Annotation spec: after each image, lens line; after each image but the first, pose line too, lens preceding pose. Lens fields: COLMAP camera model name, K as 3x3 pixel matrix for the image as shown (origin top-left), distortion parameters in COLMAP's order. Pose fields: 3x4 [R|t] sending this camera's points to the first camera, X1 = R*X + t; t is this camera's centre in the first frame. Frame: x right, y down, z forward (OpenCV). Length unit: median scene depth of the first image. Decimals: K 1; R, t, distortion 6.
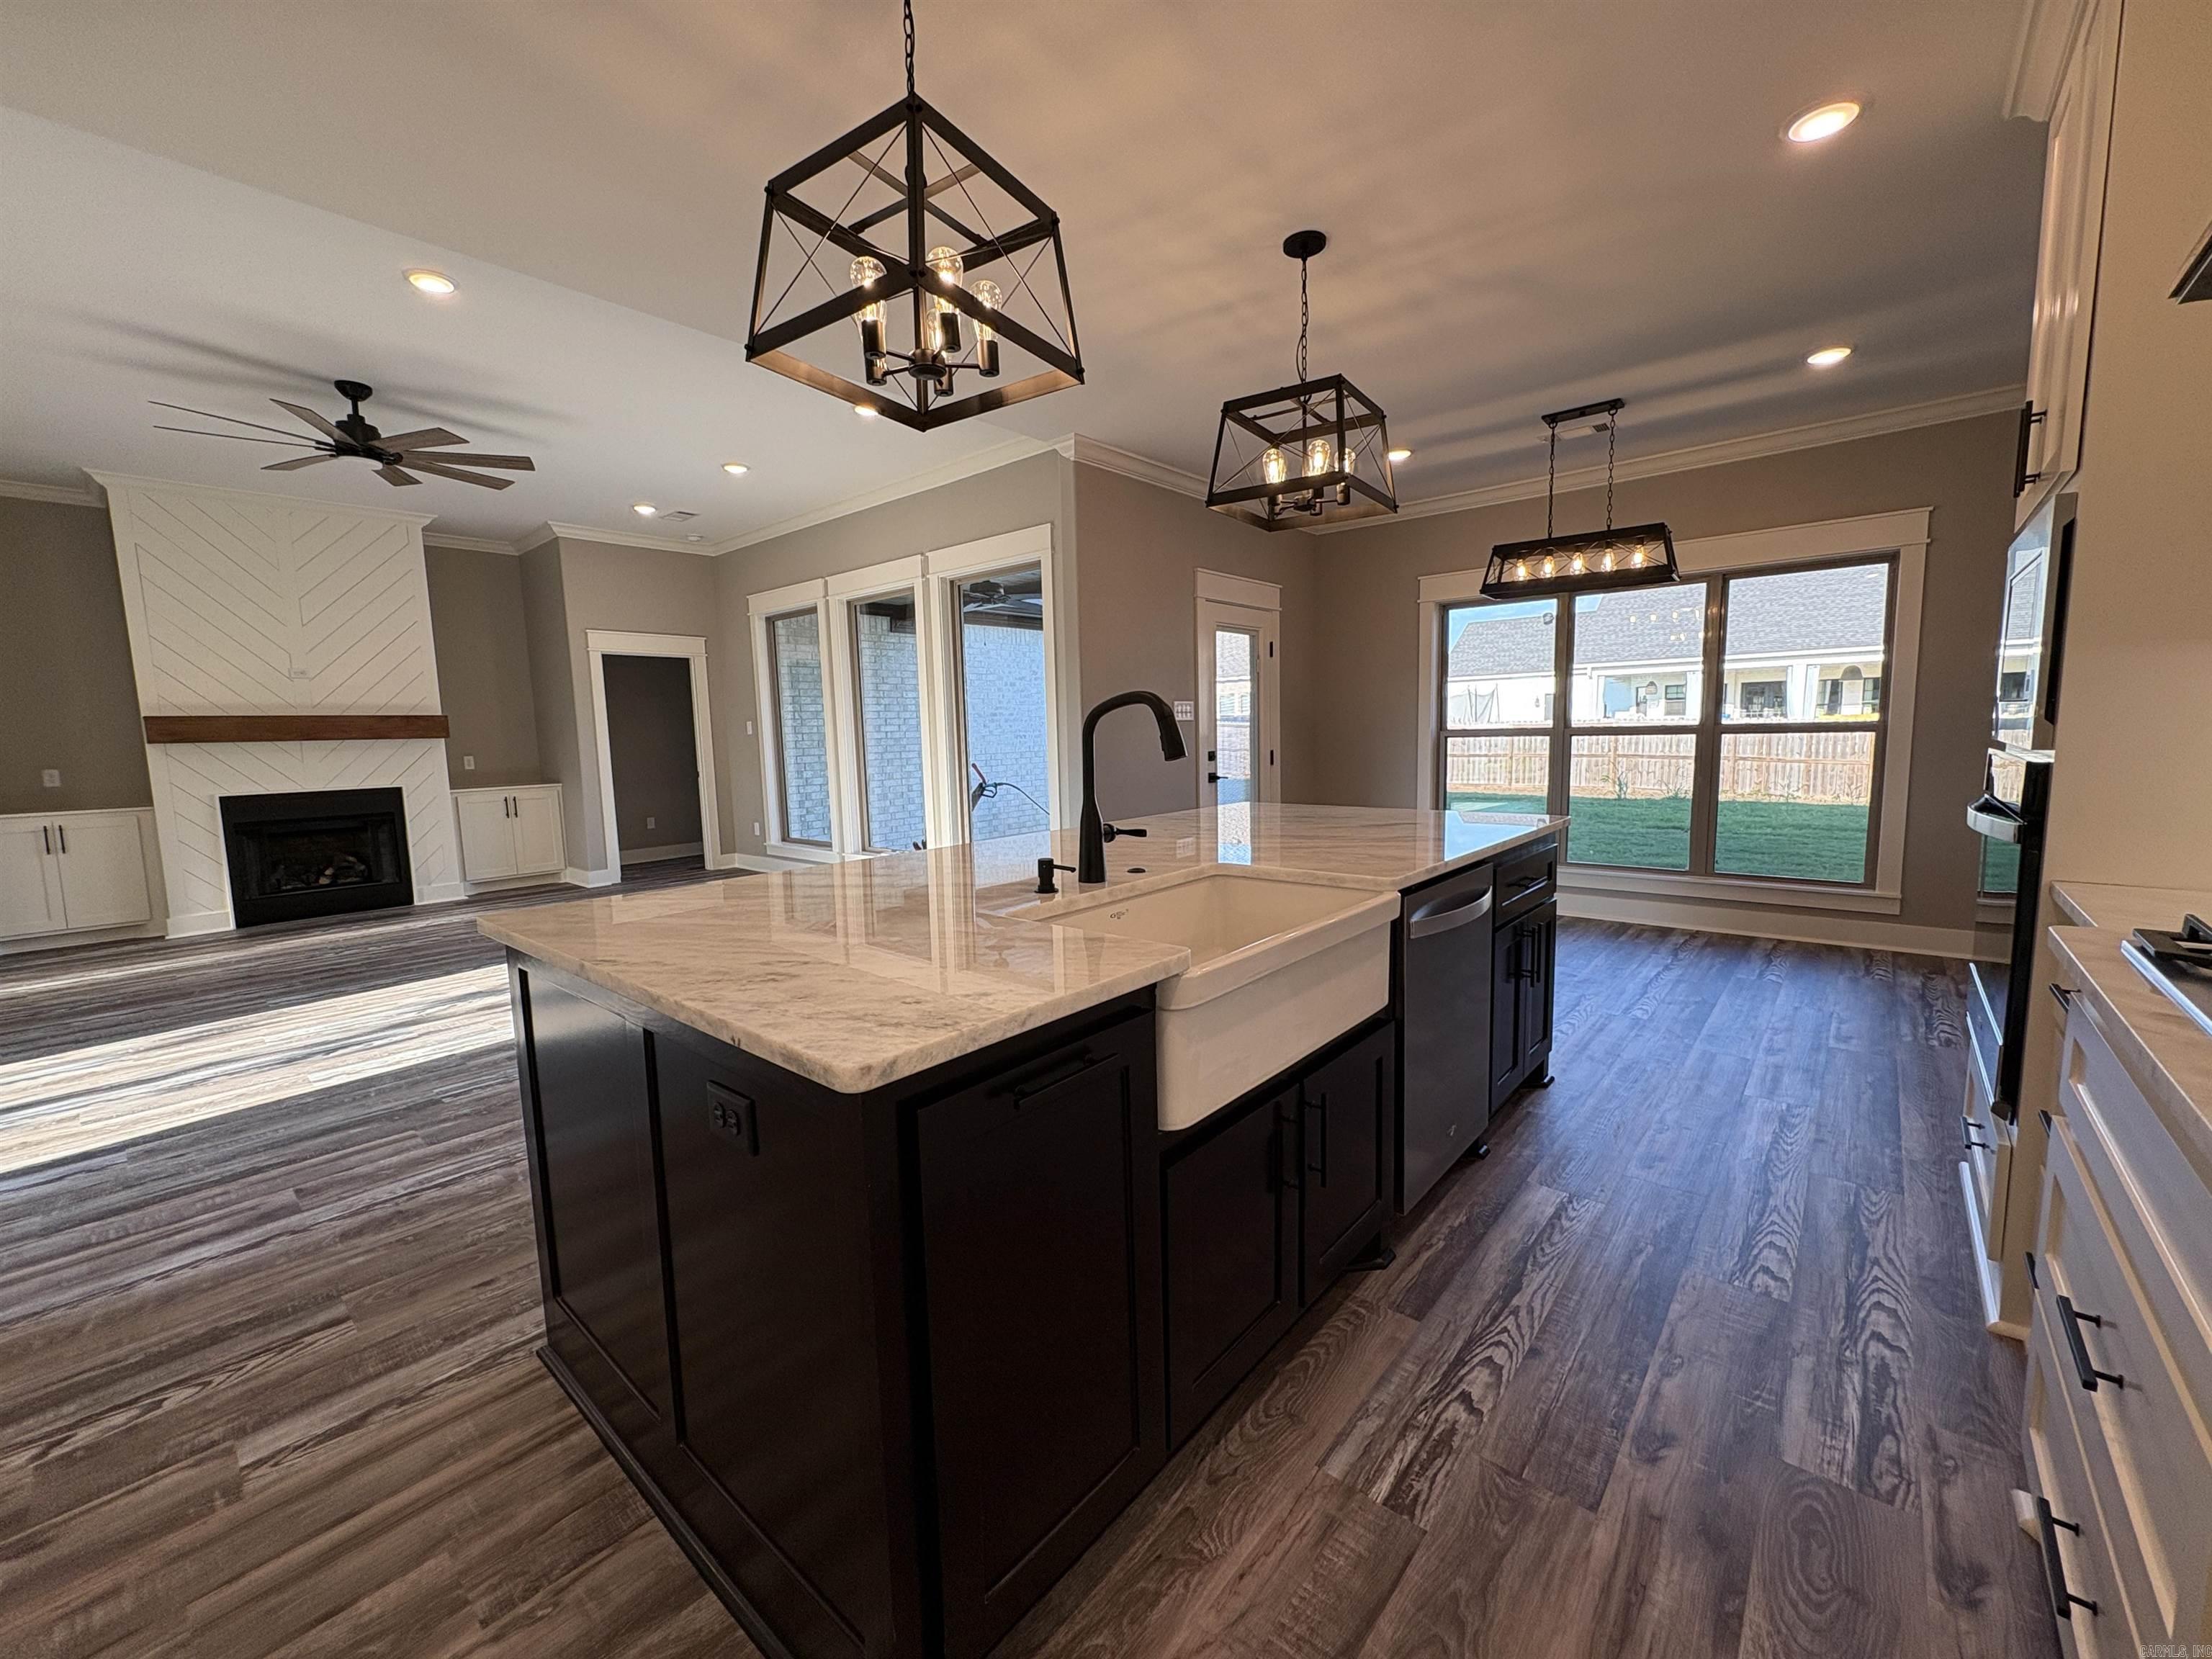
lens RADIAL K [[889.0, 0, 1108.9], [0, 889.0, 830.0], [0, 0, 1]] dist [-0.000428, -0.000138]
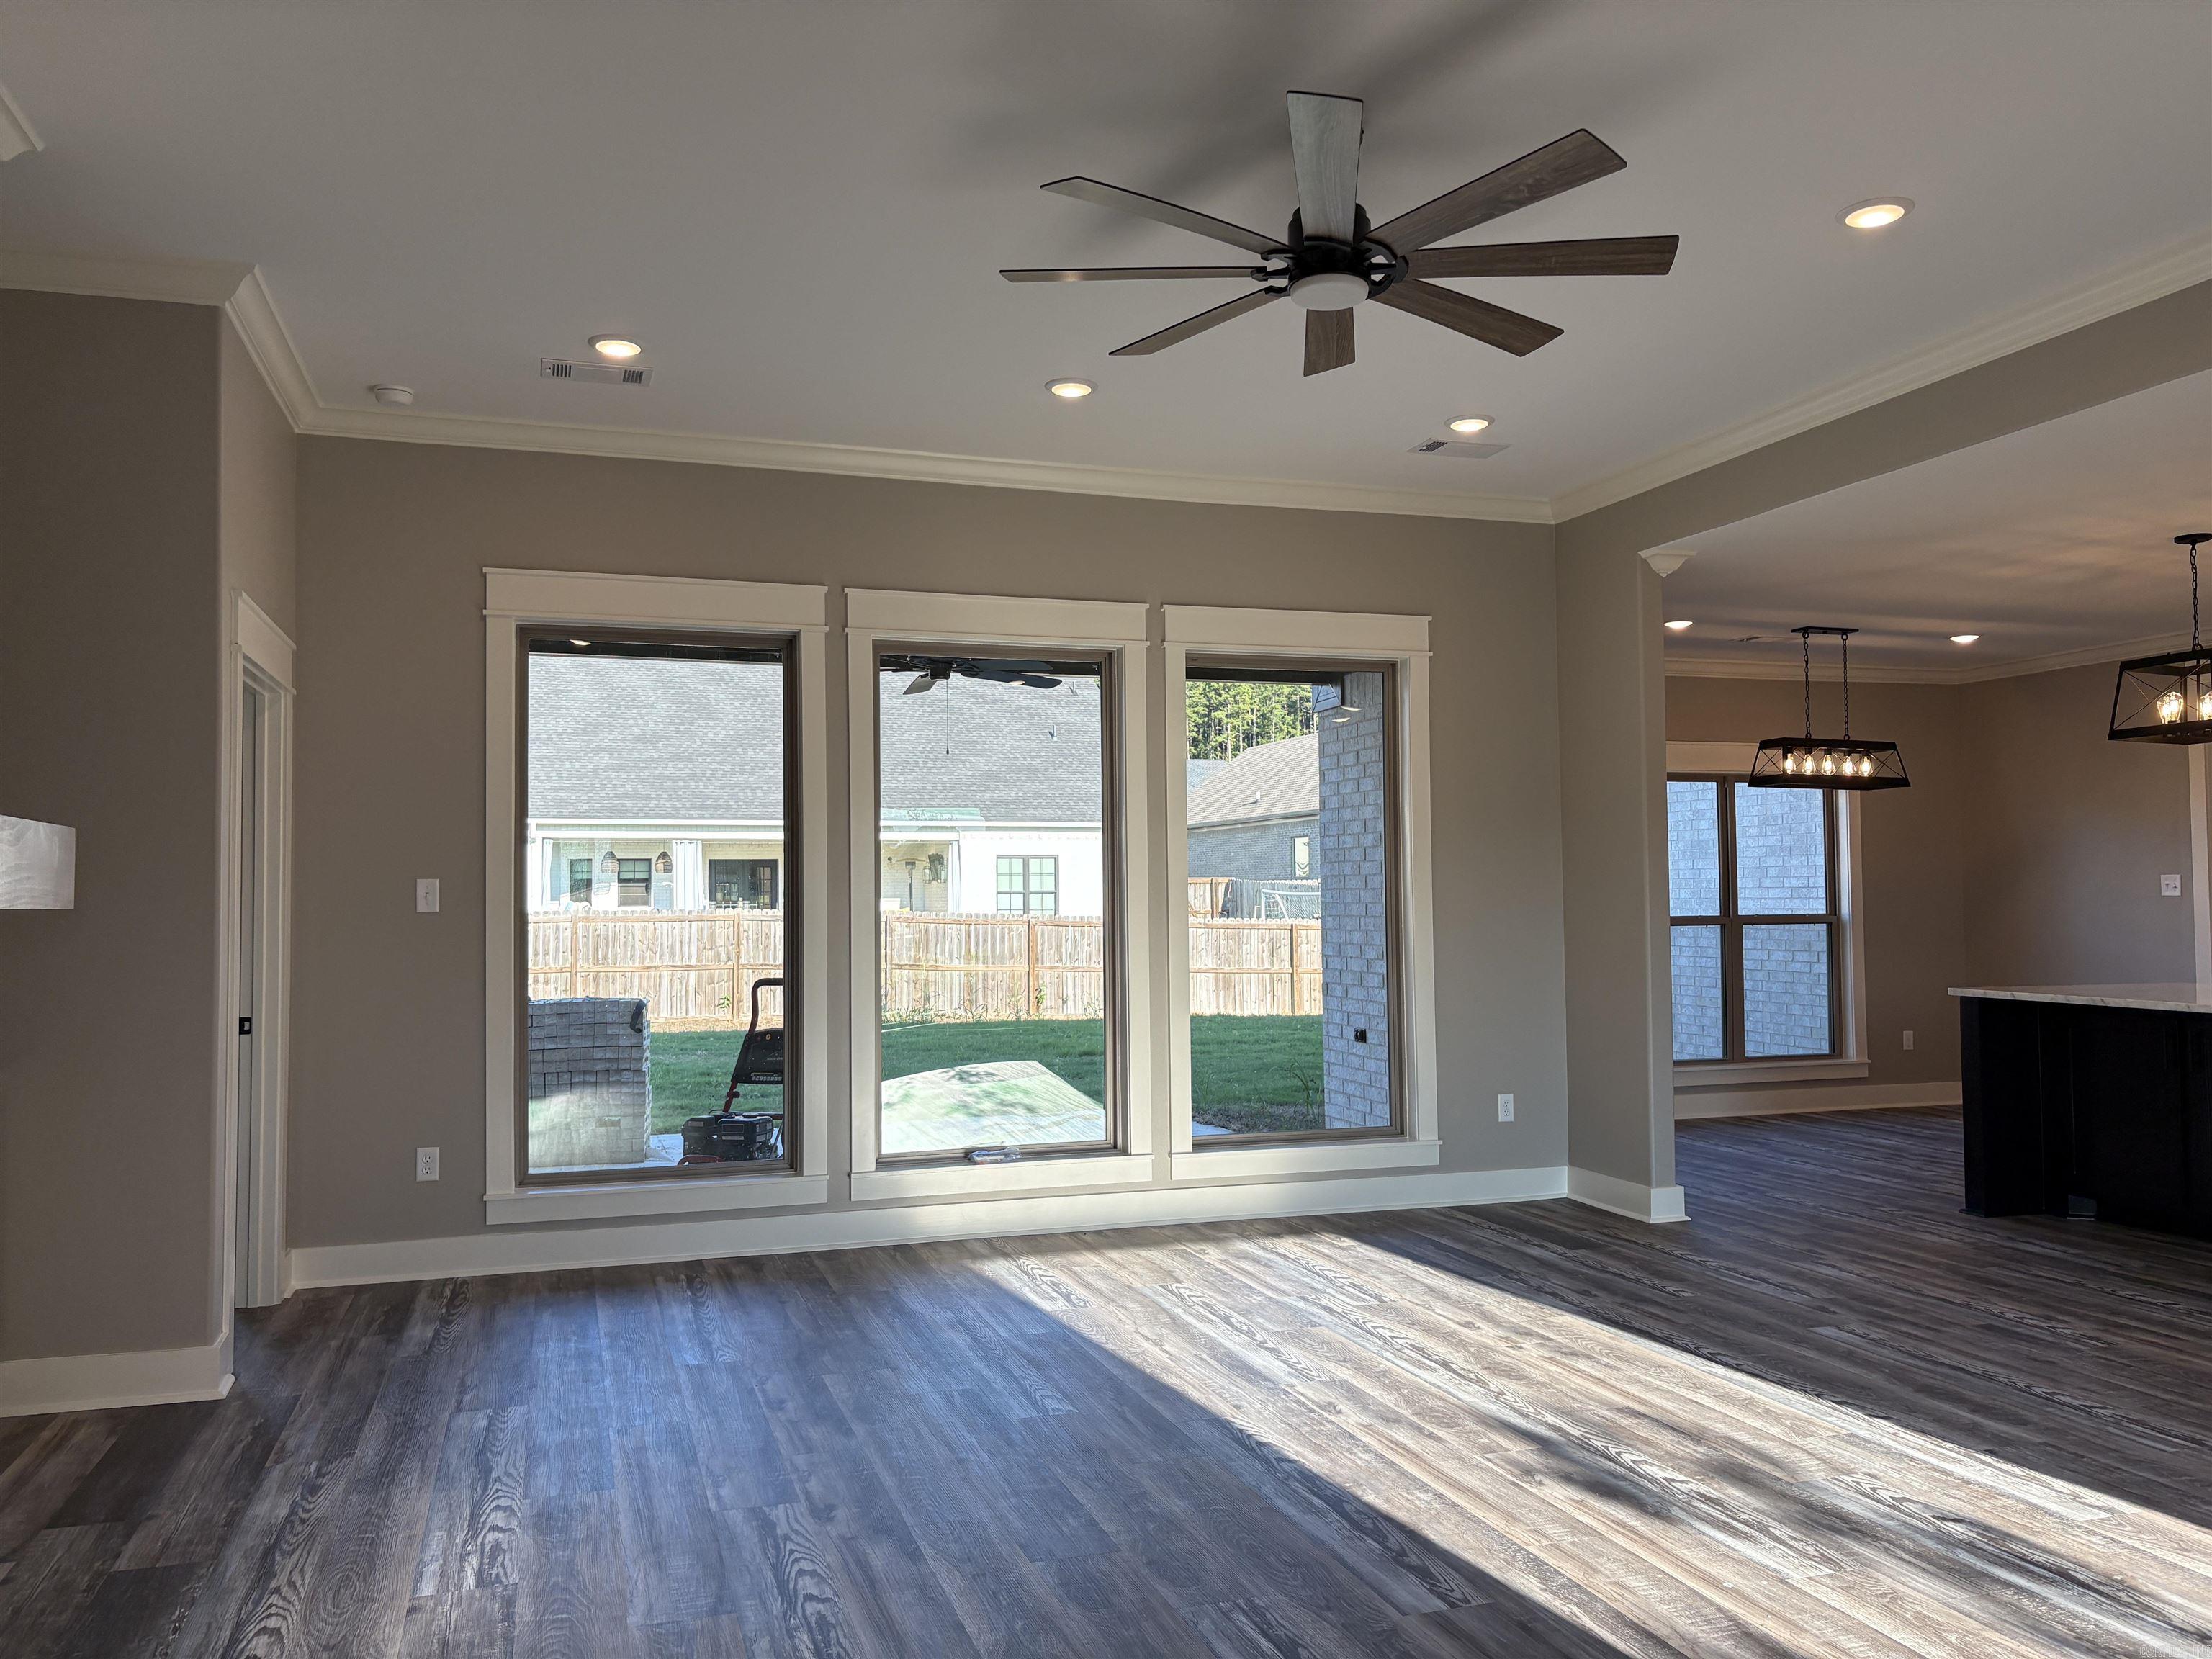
lens RADIAL K [[1599.0, 0, 1105.7], [0, 1599.0, 845.3], [0, 0, 1]] dist [0.204695, -0.245775]
pose [[0.532729, 0.048395, 0.844901, -3.121108], [0.090617, 0.989362, -0.113806, -0.105848], [-0.841420, 0.137190, 0.522677, 1.355908]]
